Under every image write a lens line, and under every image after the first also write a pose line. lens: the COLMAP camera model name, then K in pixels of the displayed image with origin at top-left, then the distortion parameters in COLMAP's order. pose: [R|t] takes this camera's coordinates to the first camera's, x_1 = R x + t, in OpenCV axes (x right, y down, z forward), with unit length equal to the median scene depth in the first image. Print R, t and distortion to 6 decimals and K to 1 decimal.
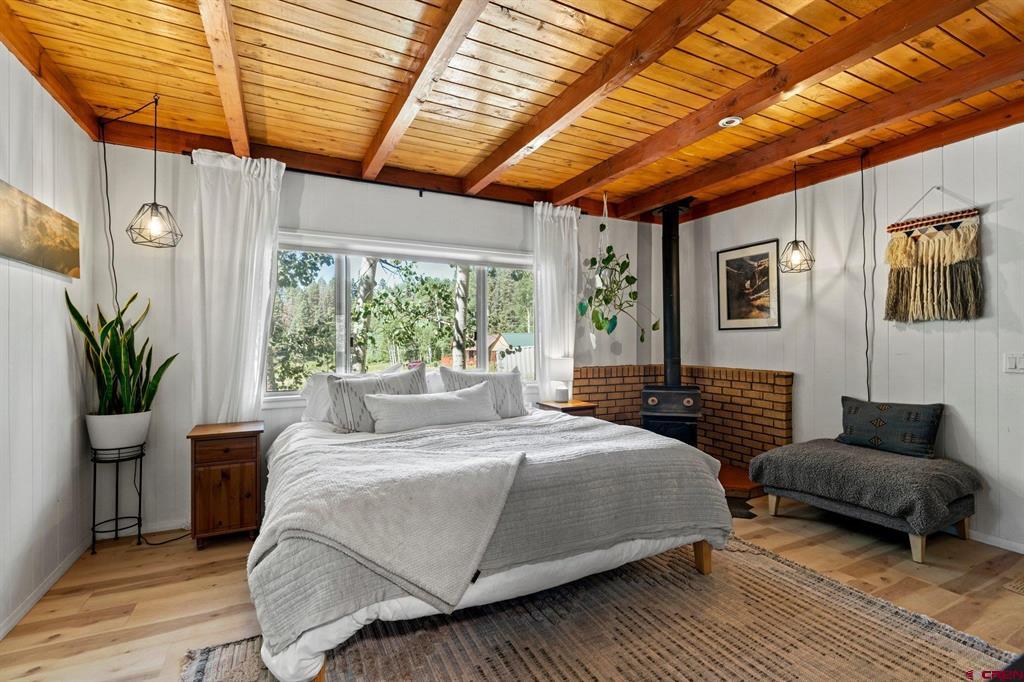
lens RADIAL K [[460.0, 0, 515.4], [0, 460.0, 344.8], [0, 0, 1]] dist [-0.007833, 0.003794]
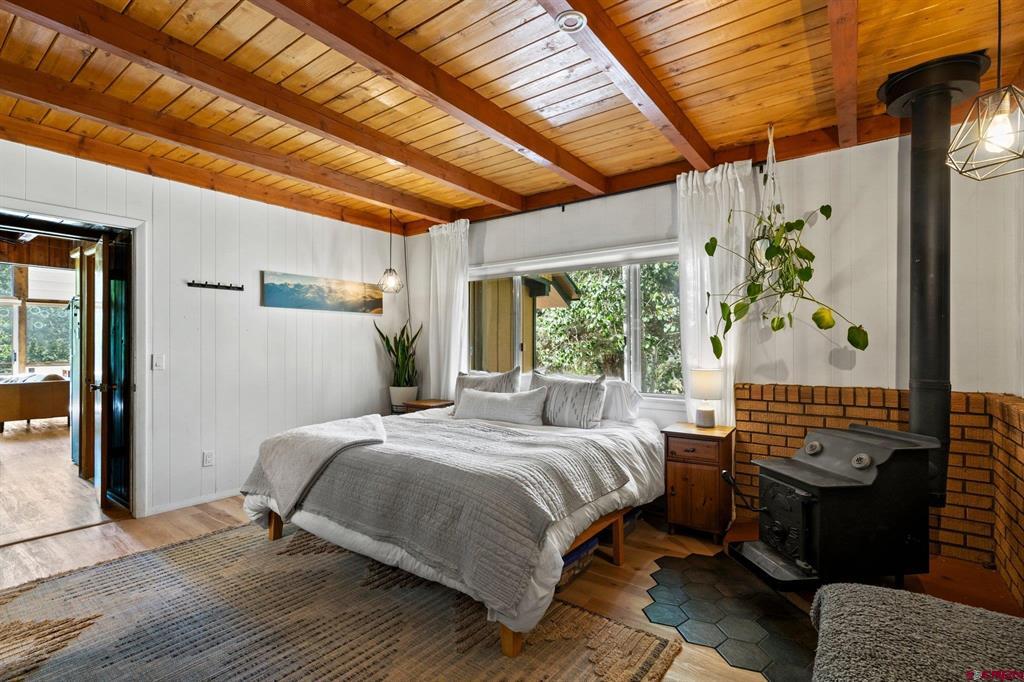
lens RADIAL K [[460.0, 0, 516.2], [0, 460.0, 338.7], [0, 0, 1]] dist [-0.007833, 0.003794]
pose [[0.464595, -0.005521, -0.885506, 0.689778], [0.003177, 0.999985, -0.004568, -0.020735], [0.885518, -0.000690, 0.464605, 0.405757]]
